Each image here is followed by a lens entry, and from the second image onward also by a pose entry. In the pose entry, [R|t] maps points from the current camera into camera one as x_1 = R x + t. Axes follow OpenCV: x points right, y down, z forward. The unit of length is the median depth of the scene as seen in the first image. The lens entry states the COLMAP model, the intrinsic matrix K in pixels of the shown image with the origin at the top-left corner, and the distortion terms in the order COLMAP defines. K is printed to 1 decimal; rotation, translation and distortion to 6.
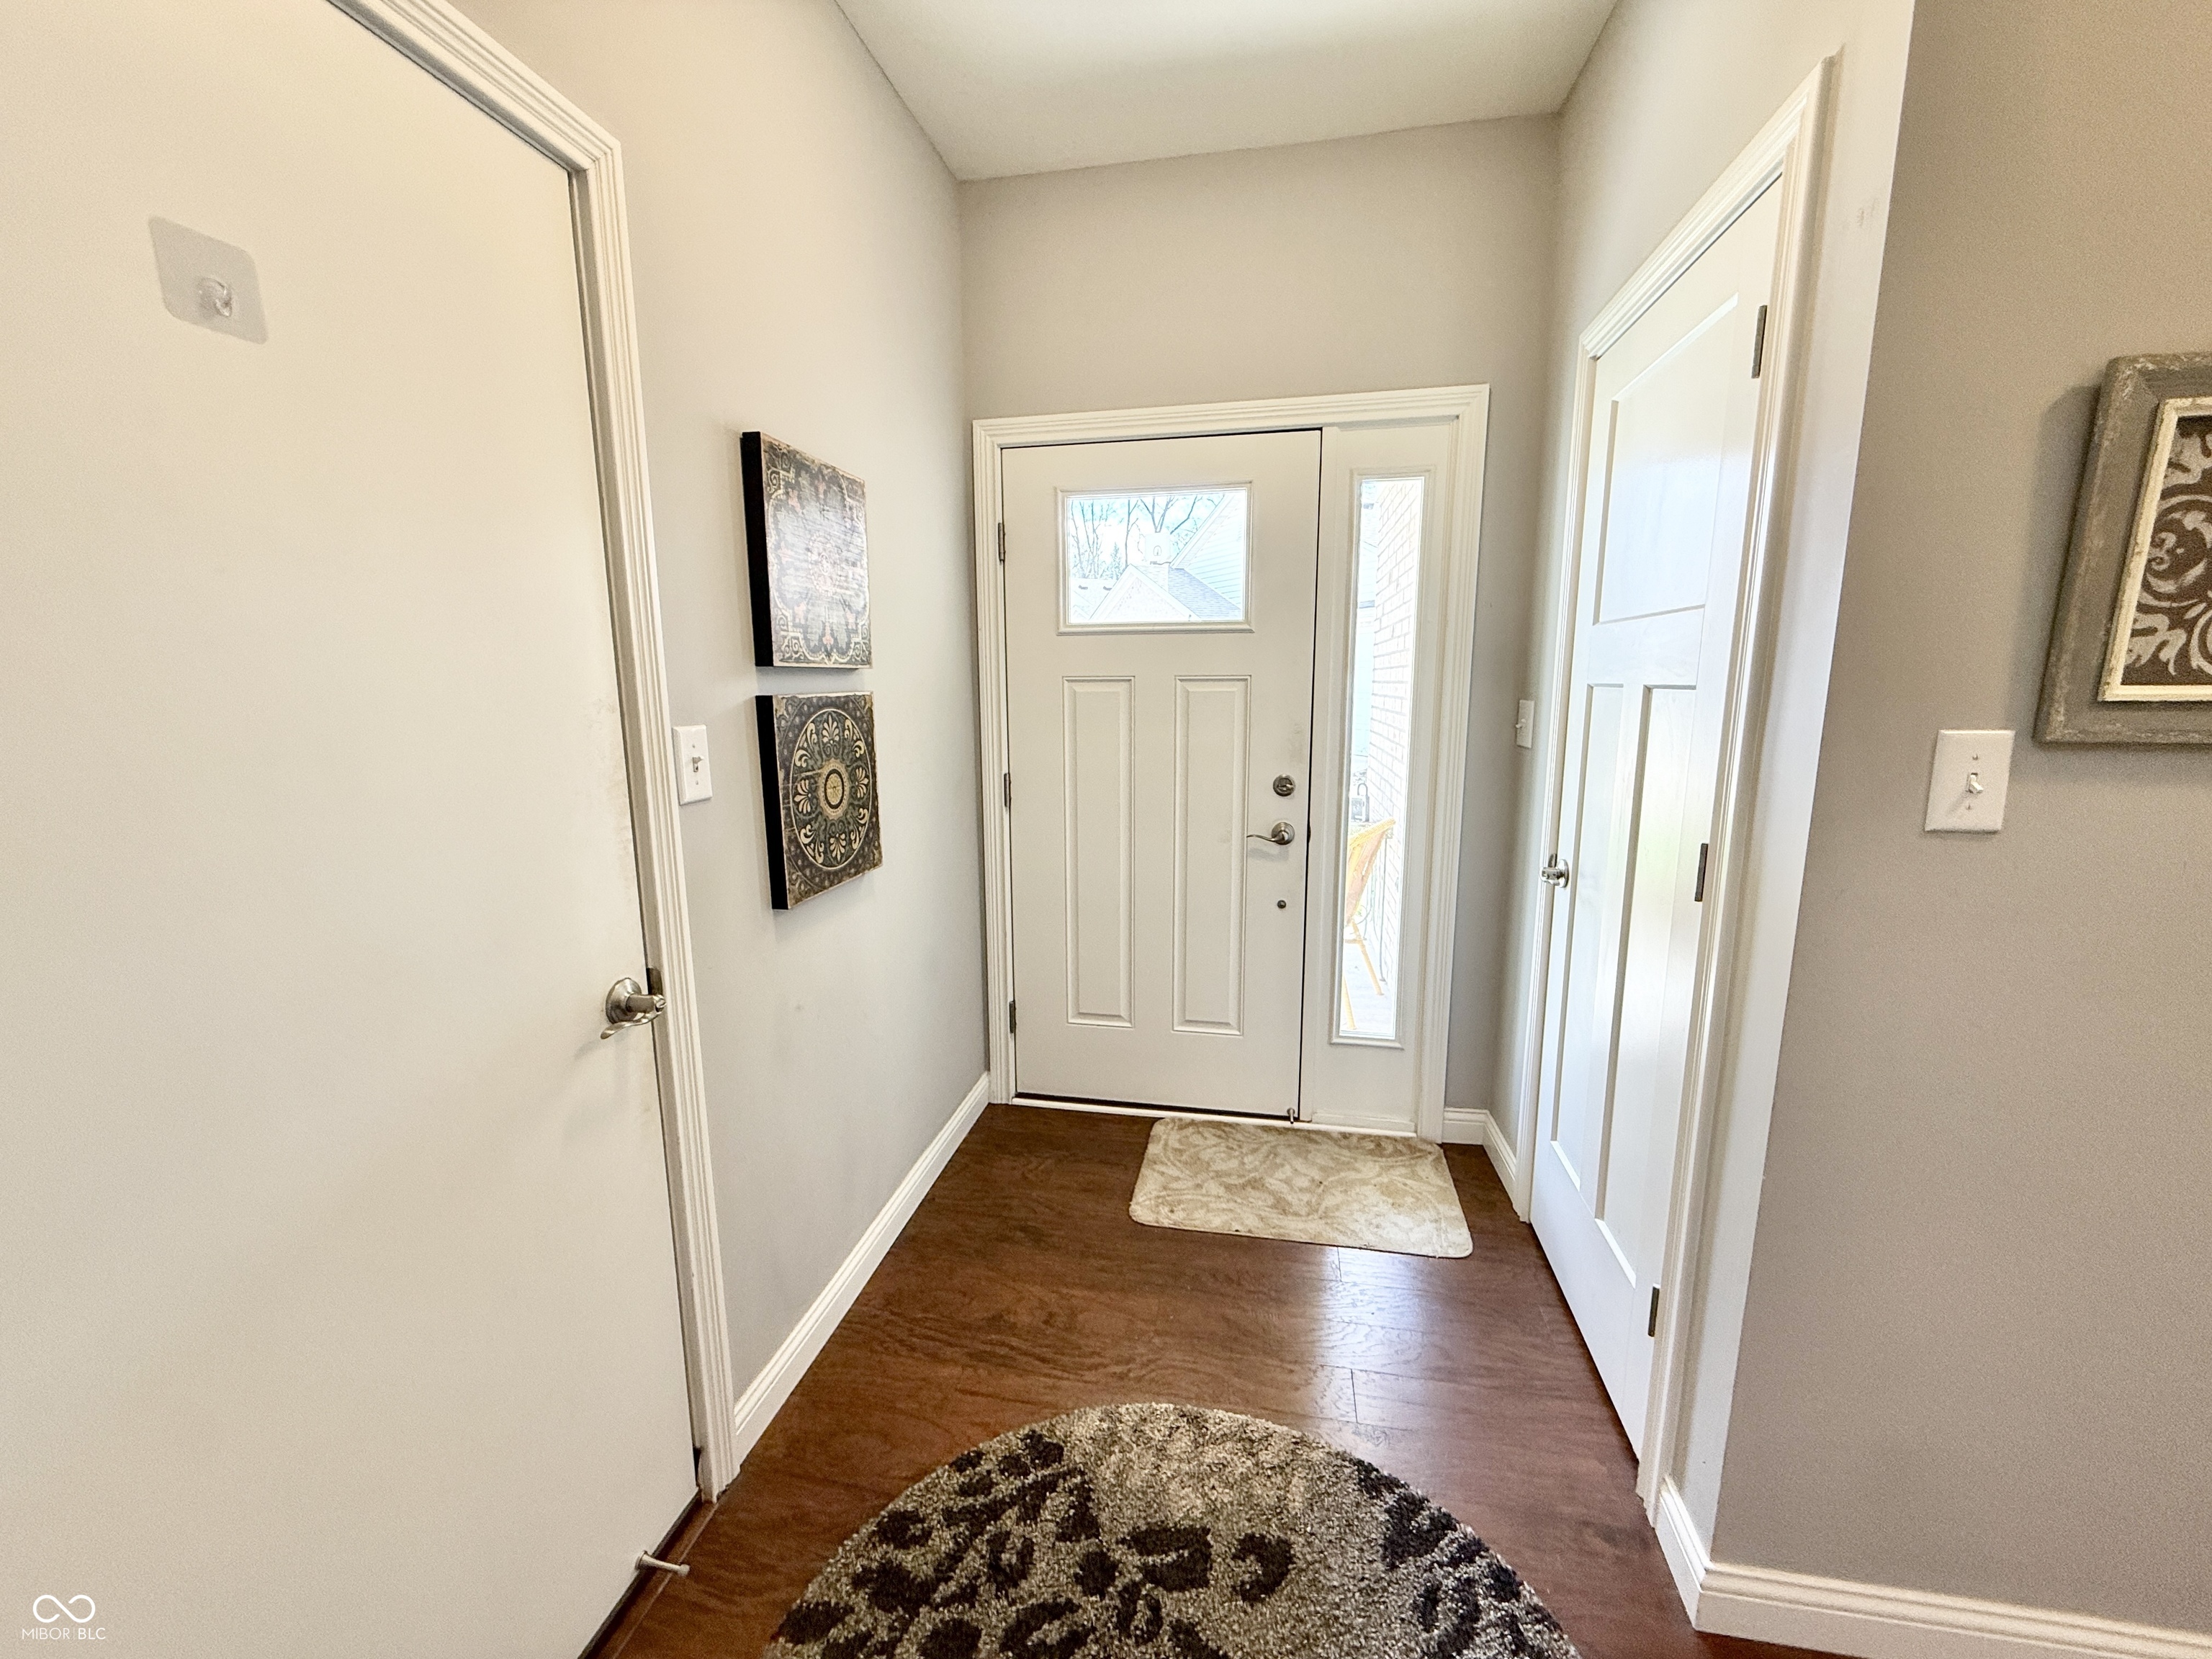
lens RADIAL K [[882.2, 0, 1106.7], [0, 882.2, 830.6], [0, 0, 1]] dist [0.002936, 0.000187]
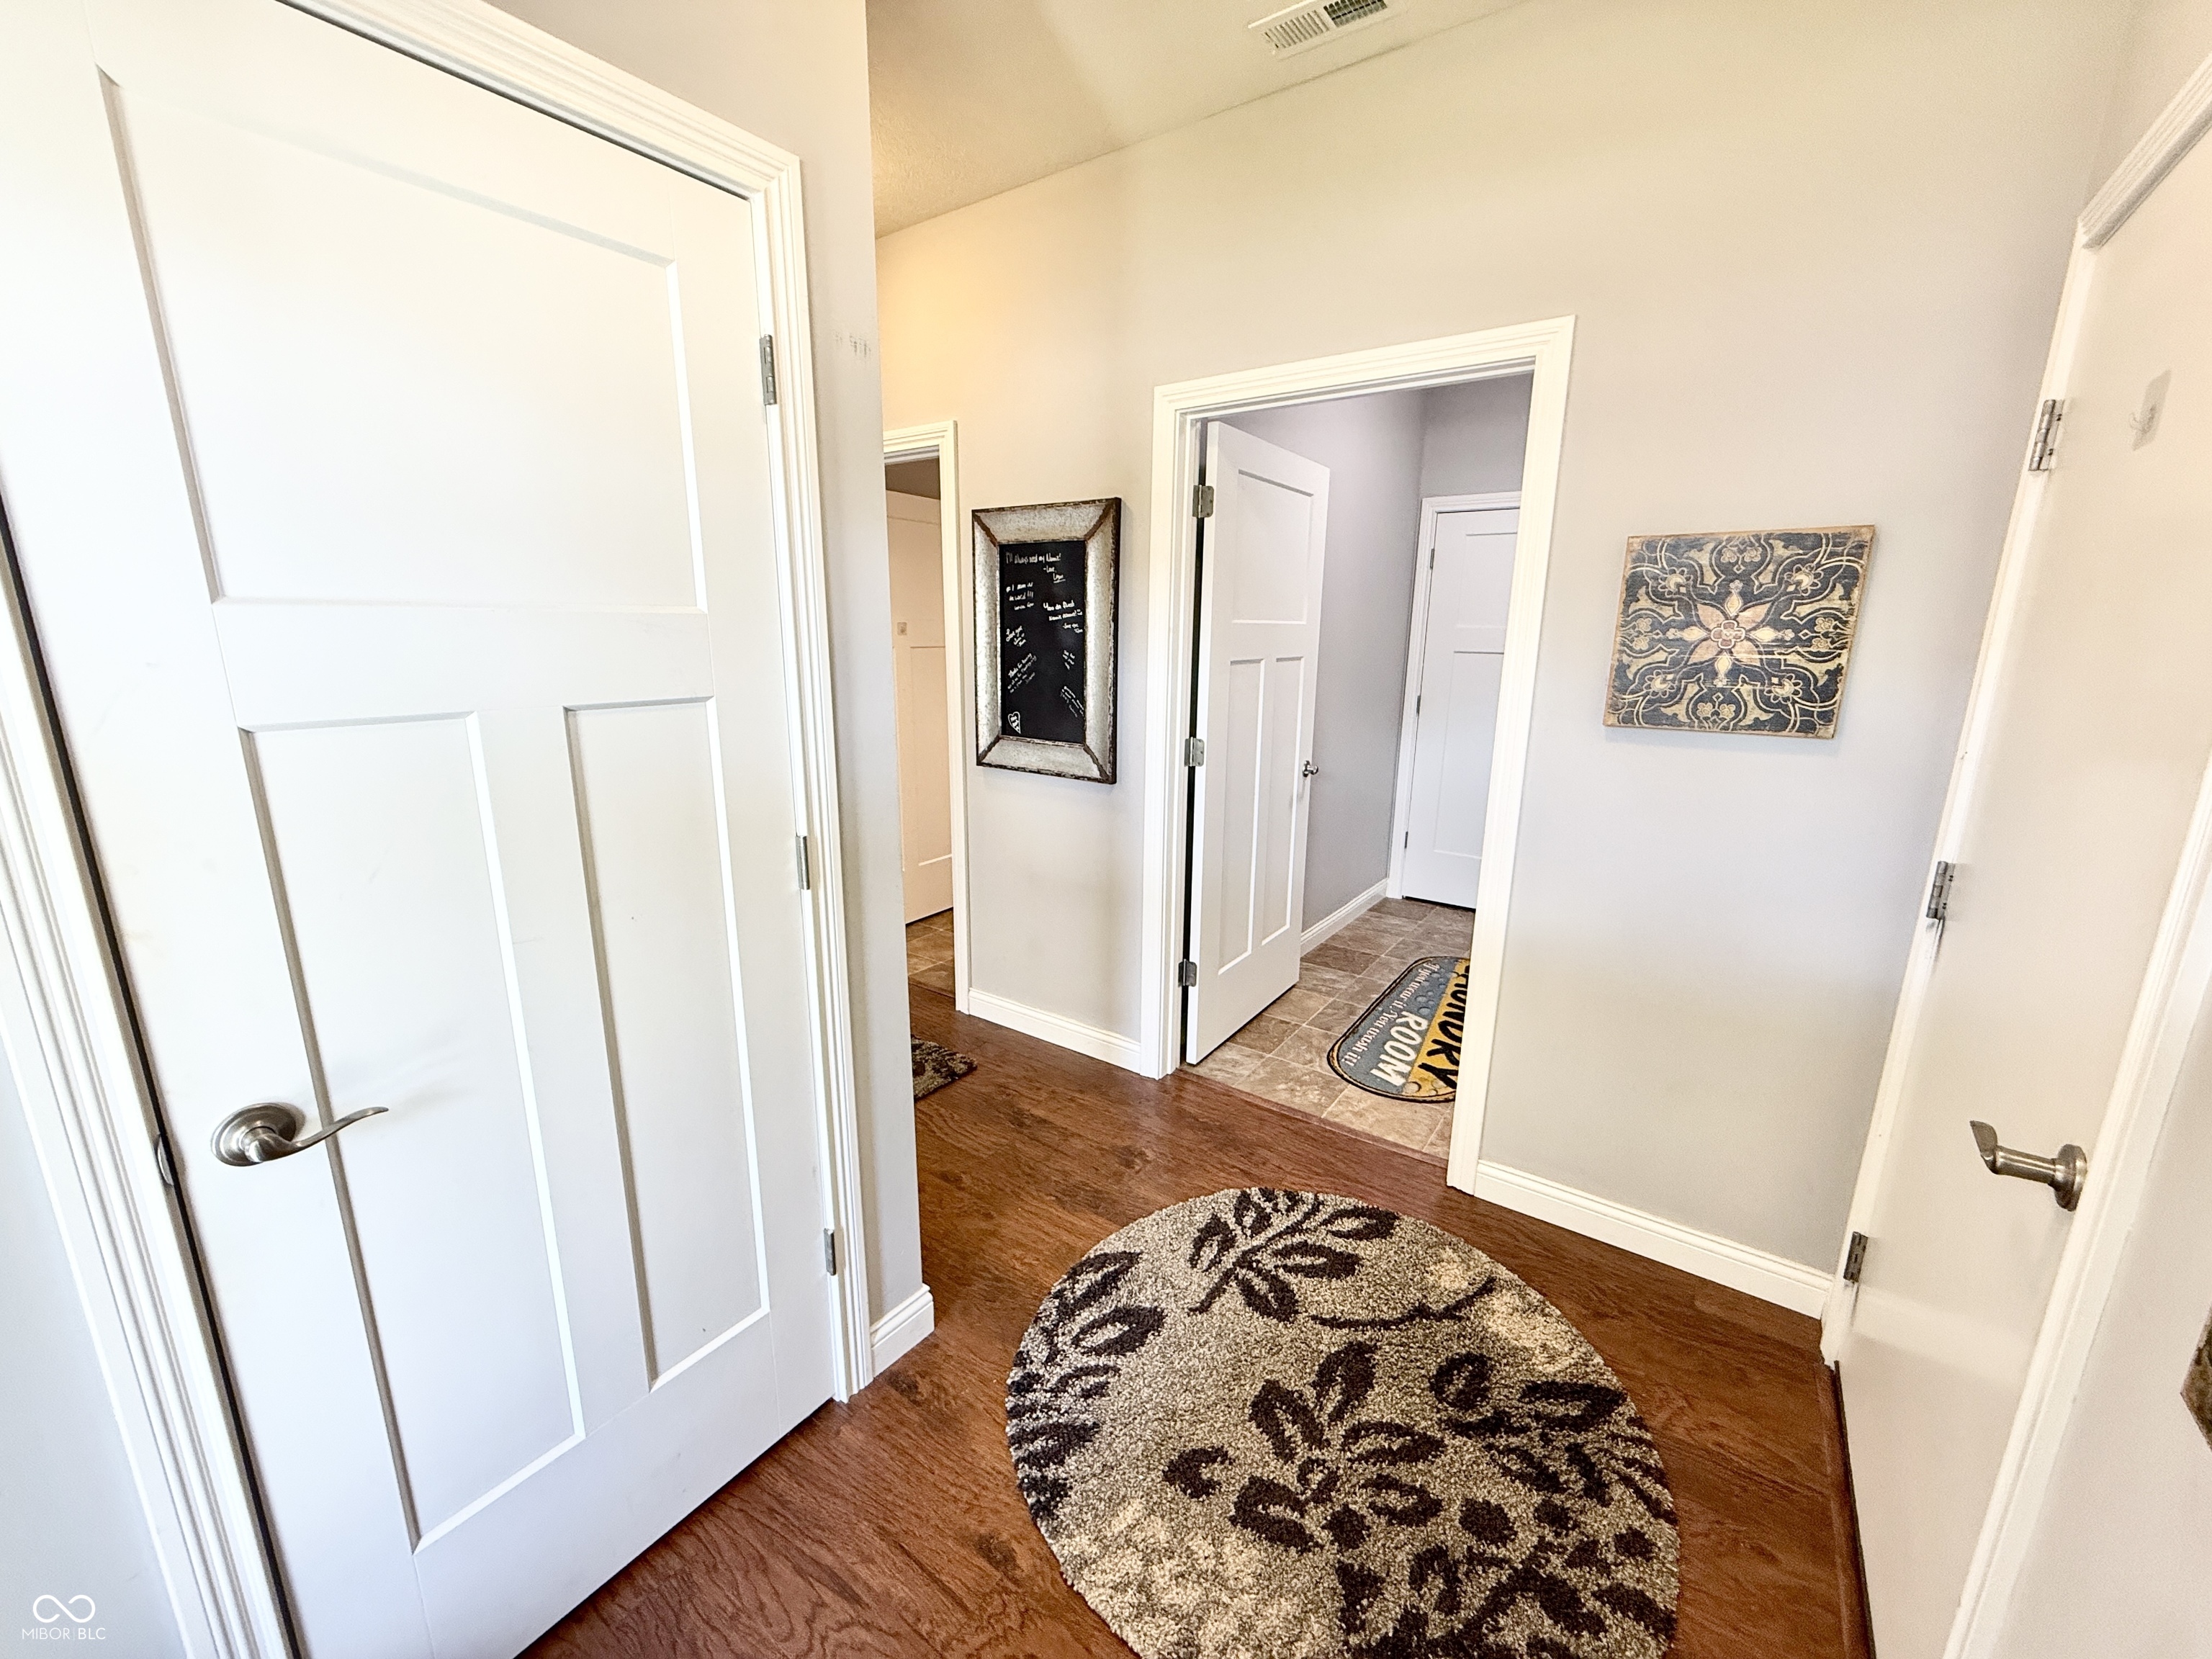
lens RADIAL K [[882.2, 0, 1103.3], [0, 882.2, 834.8], [0, 0, 1]] dist [0.002936, 0.000187]
pose [[-0.908297, -0.091336, 0.408232, -0.100653], [0.074163, 0.925256, 0.372023, -0.348972], [-0.411698, 0.368183, -0.833634, 1.677713]]
